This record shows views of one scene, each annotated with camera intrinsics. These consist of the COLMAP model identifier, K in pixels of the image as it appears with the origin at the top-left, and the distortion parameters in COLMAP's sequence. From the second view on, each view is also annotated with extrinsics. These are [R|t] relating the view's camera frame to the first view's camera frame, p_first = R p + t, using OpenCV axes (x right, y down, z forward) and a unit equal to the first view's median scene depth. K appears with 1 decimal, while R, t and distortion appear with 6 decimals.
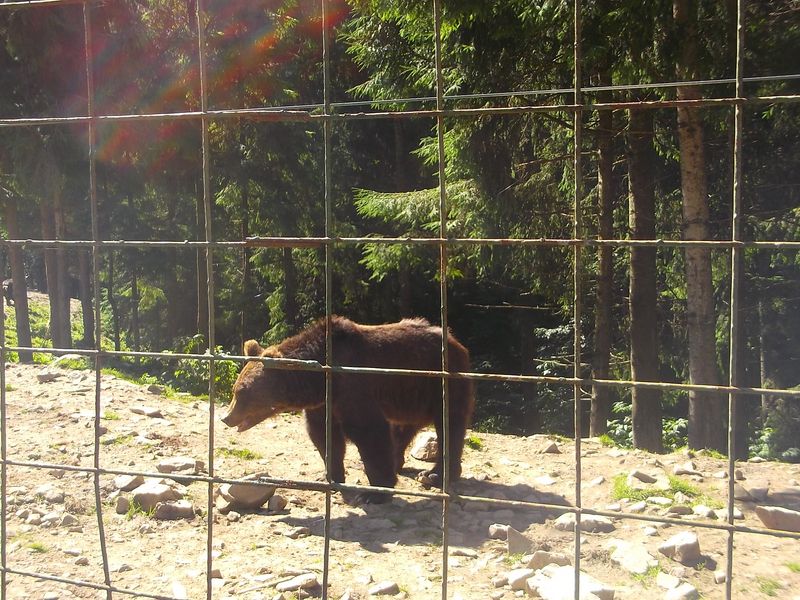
lens RADIAL K [[930.7, 0, 397.7], [0, 930.7, 297.8], [0, 0, 1]] dist [-0.049192, 0.220454]
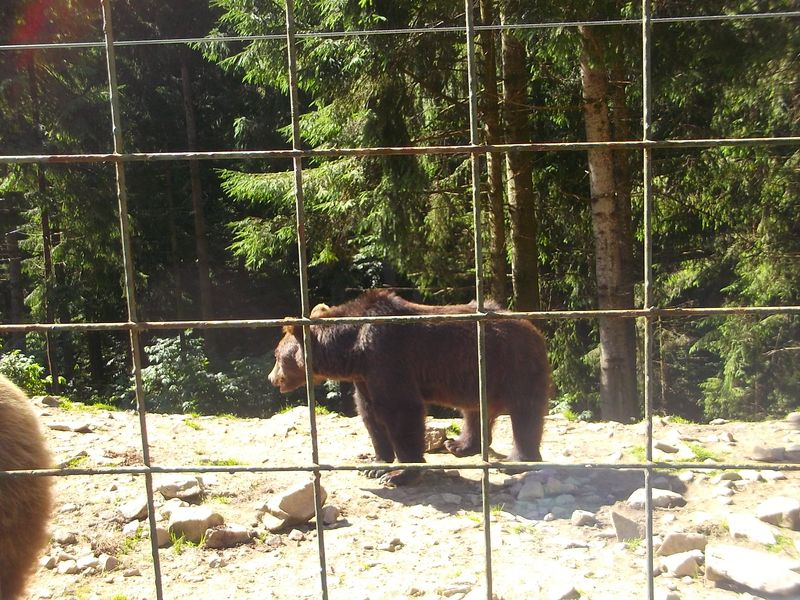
lens RADIAL K [[934.1, 0, 400.3], [0, 934.1, 295.2], [0, 0, 1]] dist [-0.048972, 0.239299]
pose [[0.959824, -0.047363, 0.276575, -0.184554], [0.044231, 0.998867, 0.017553, -0.000833], [-0.277093, -0.004615, 0.960832, 0.076339]]
